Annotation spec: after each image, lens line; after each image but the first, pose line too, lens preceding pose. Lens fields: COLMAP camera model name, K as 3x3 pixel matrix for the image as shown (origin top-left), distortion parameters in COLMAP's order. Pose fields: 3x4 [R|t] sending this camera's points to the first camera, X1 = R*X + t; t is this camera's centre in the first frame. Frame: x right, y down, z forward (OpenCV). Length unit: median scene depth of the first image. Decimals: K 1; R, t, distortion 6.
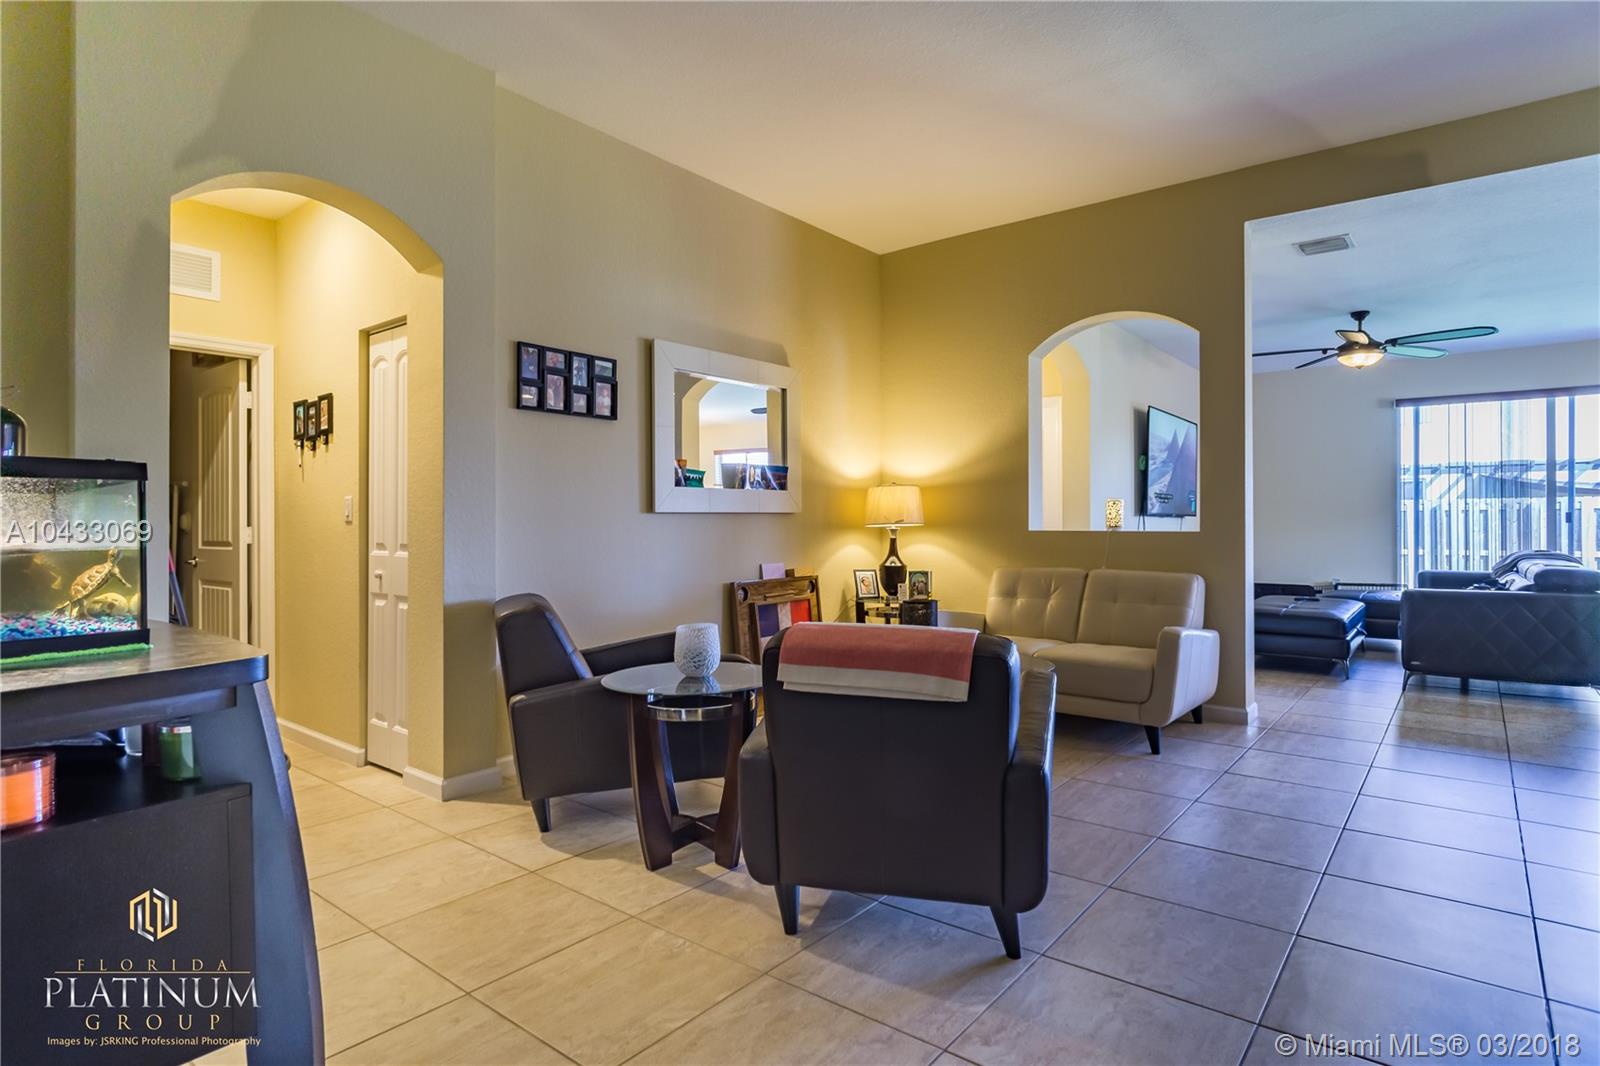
lens RADIAL K [[848.0, 0, 798.9], [0, 848.0, 518.8], [0, 0, 1]] dist [-0.013770, 0.000389]
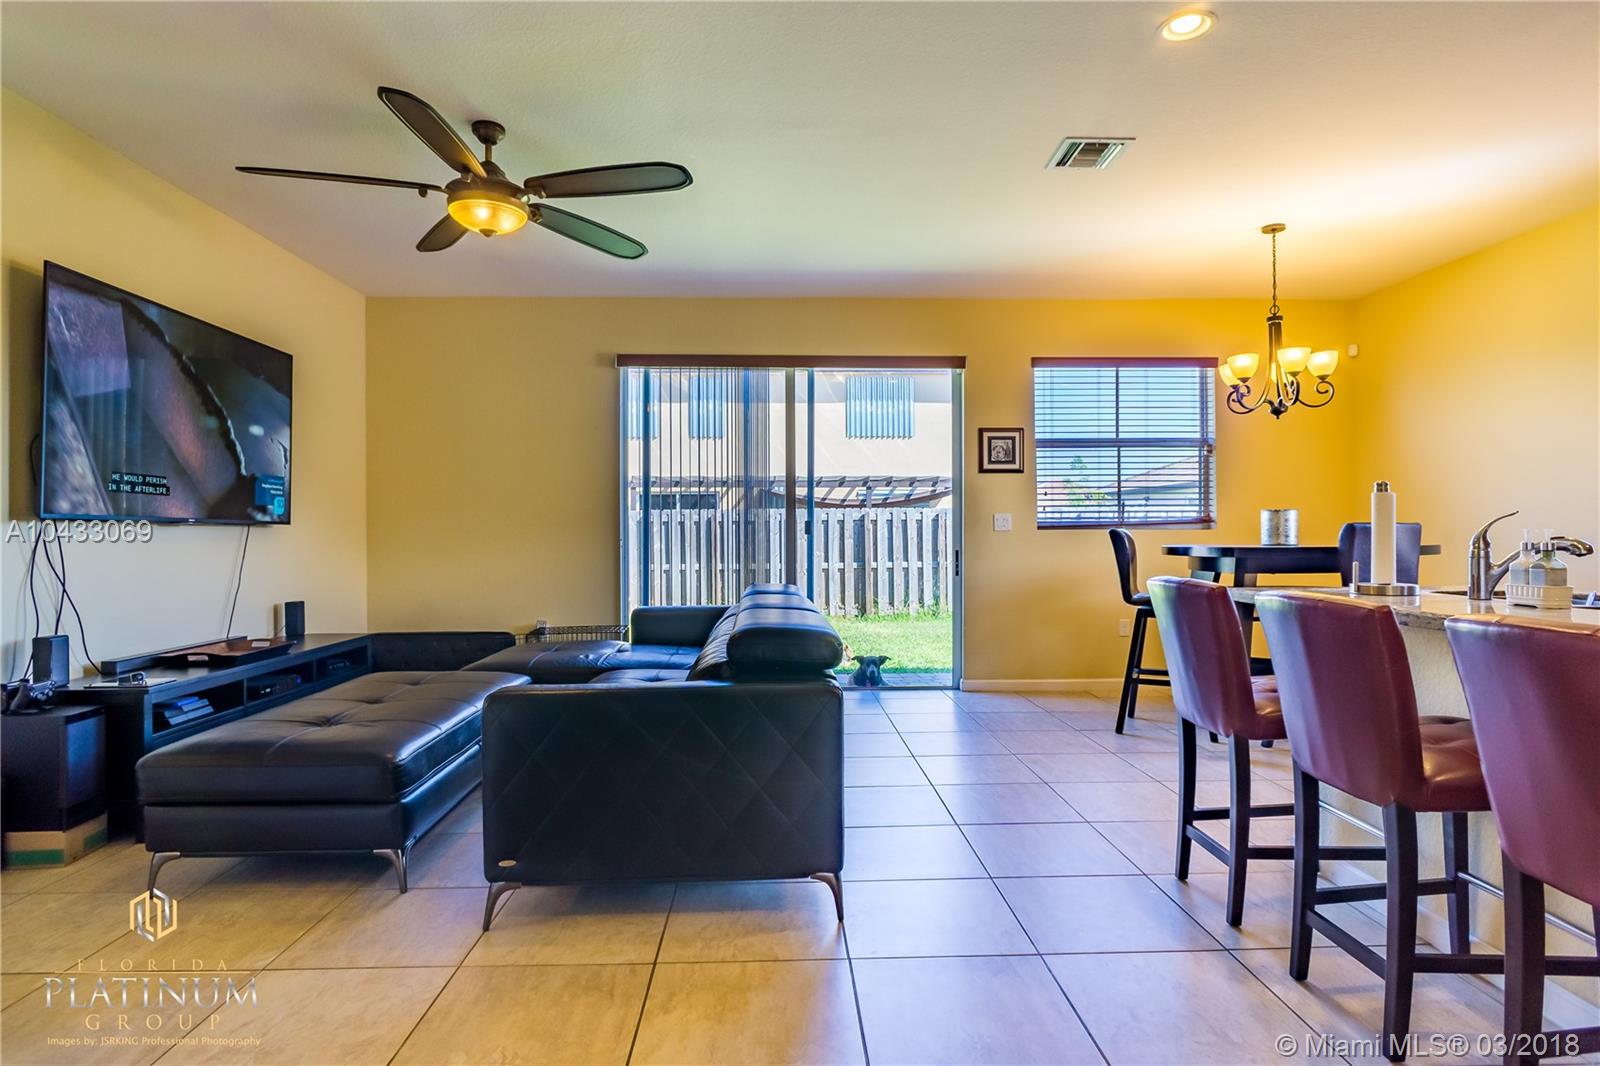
lens RADIAL K [[859.8, 0, 795.0], [0, 859.8, 539.1], [0, 0, 1]] dist [-0.003758, -0.000733]
pose [[0.763576, -0.001941, 0.645715, 0.481208], [-0.005970, 0.999932, 0.010067, -0.000597], [-0.645690, -0.011542, 0.763512, 0.488723]]
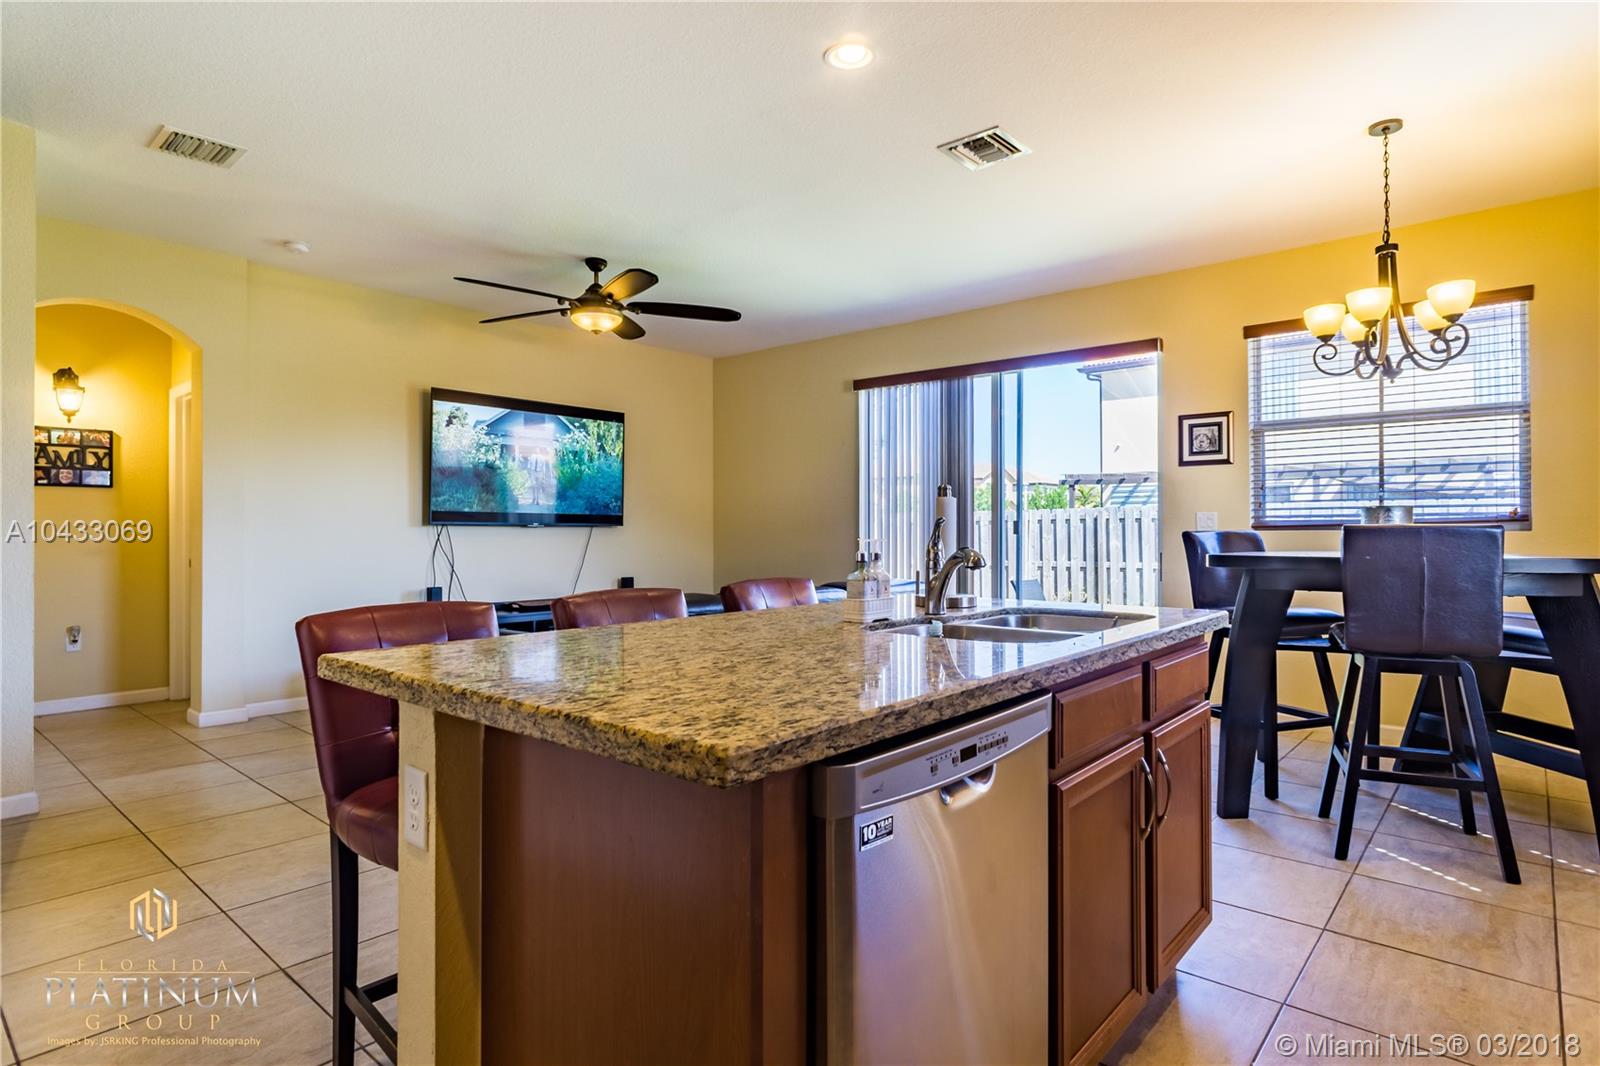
lens RADIAL K [[848.0, 0, 798.9], [0, 848.0, 518.8], [0, 0, 1]] dist [-0.013770, 0.000389]
pose [[0.998991, 0.003941, -0.044729, 0.897170], [-0.004100, 0.999986, -0.003455, -0.009070], [0.044714, 0.003635, 0.998993, 0.250512]]
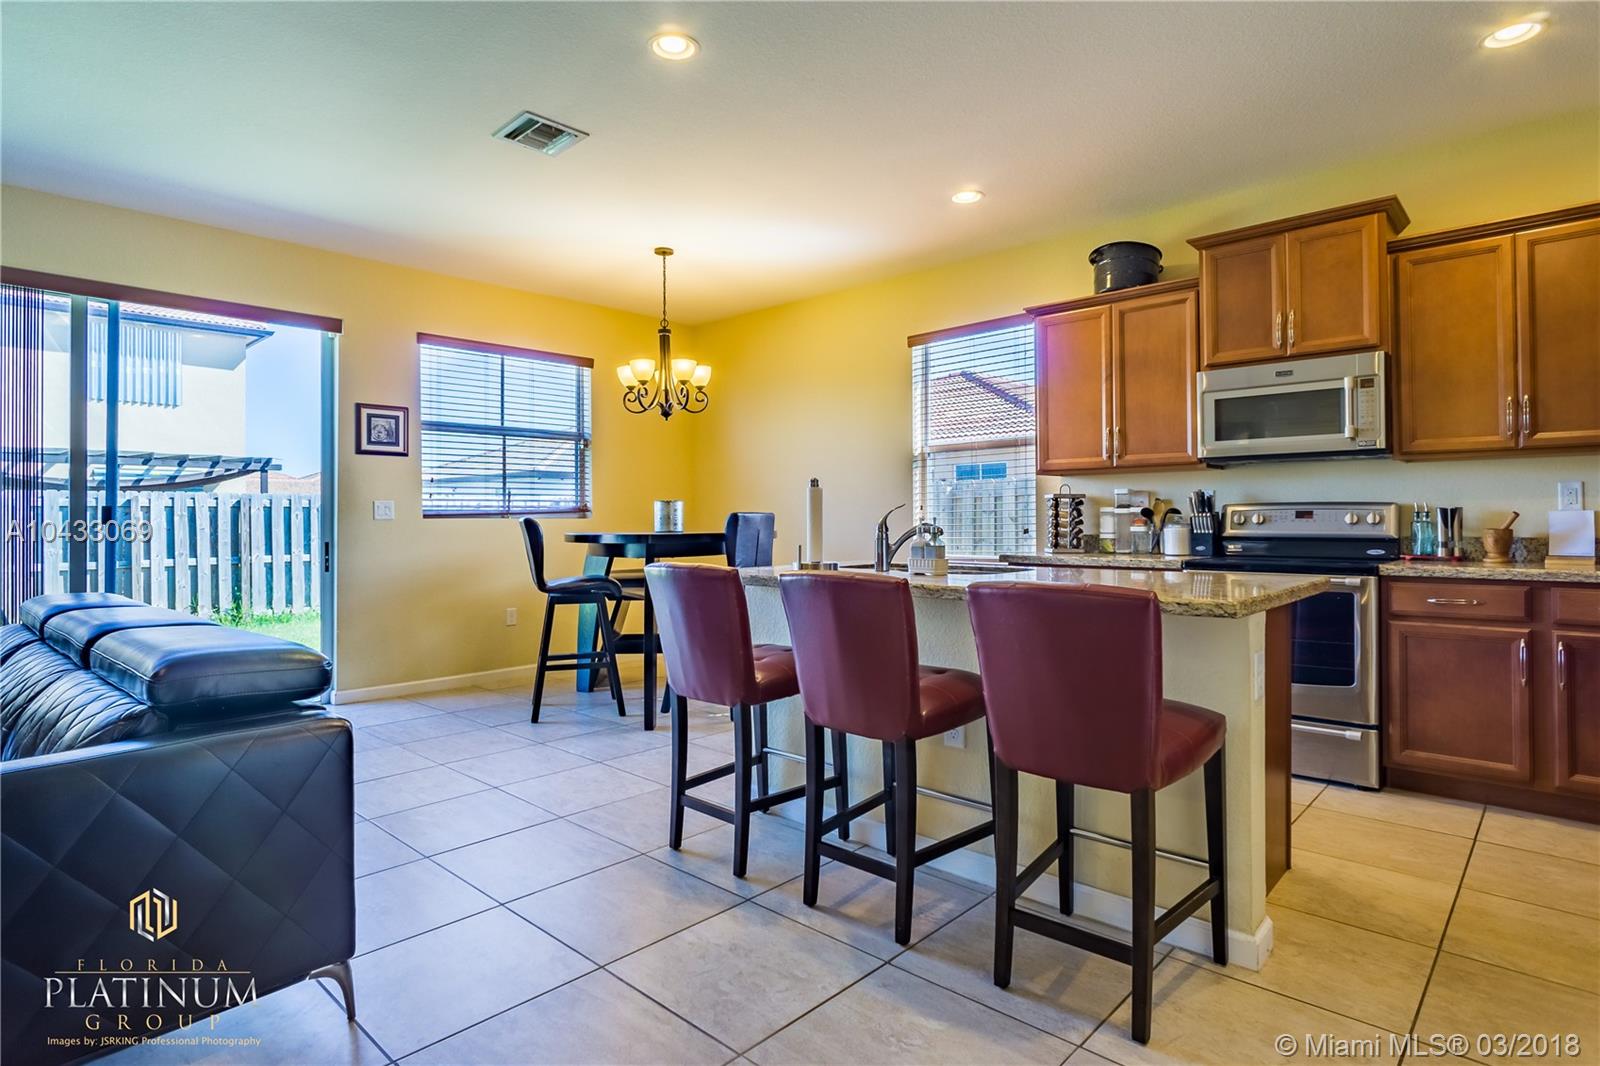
lens RADIAL K [[848.0, 0, 798.9], [0, 848.0, 518.8], [0, 0, 1]] dist [-0.013770, 0.000389]
pose [[0.077472, 0.005946, 0.996977, 0.465045], [-0.003729, 0.999977, -0.005674, 0.000768], [-0.996988, -0.003278, 0.077492, 0.585904]]
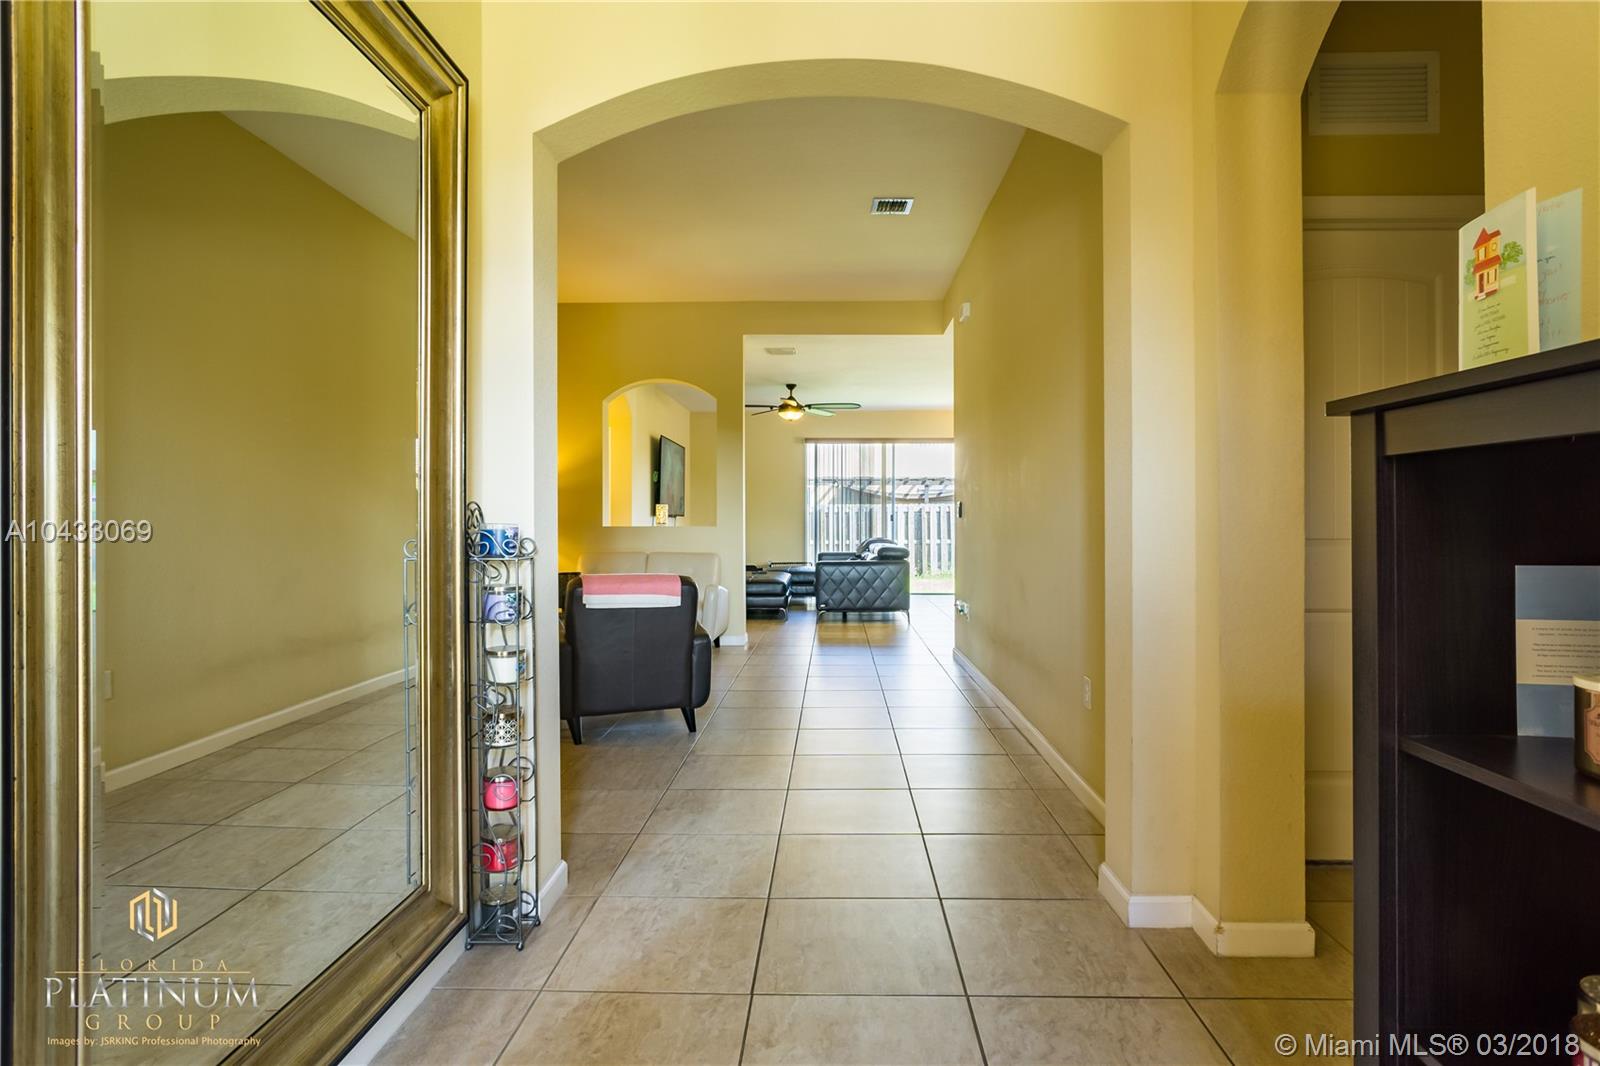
lens RADIAL K [[848.0, 0, 798.9], [0, 848.0, 518.8], [0, 0, 1]] dist [-0.013770, 0.000389]
pose [[0.806089, 0.007431, 0.591748, -0.241665], [-0.011220, 0.999933, 0.002727, -0.004453], [-0.591688, -0.008838, 0.806119, -0.263936]]
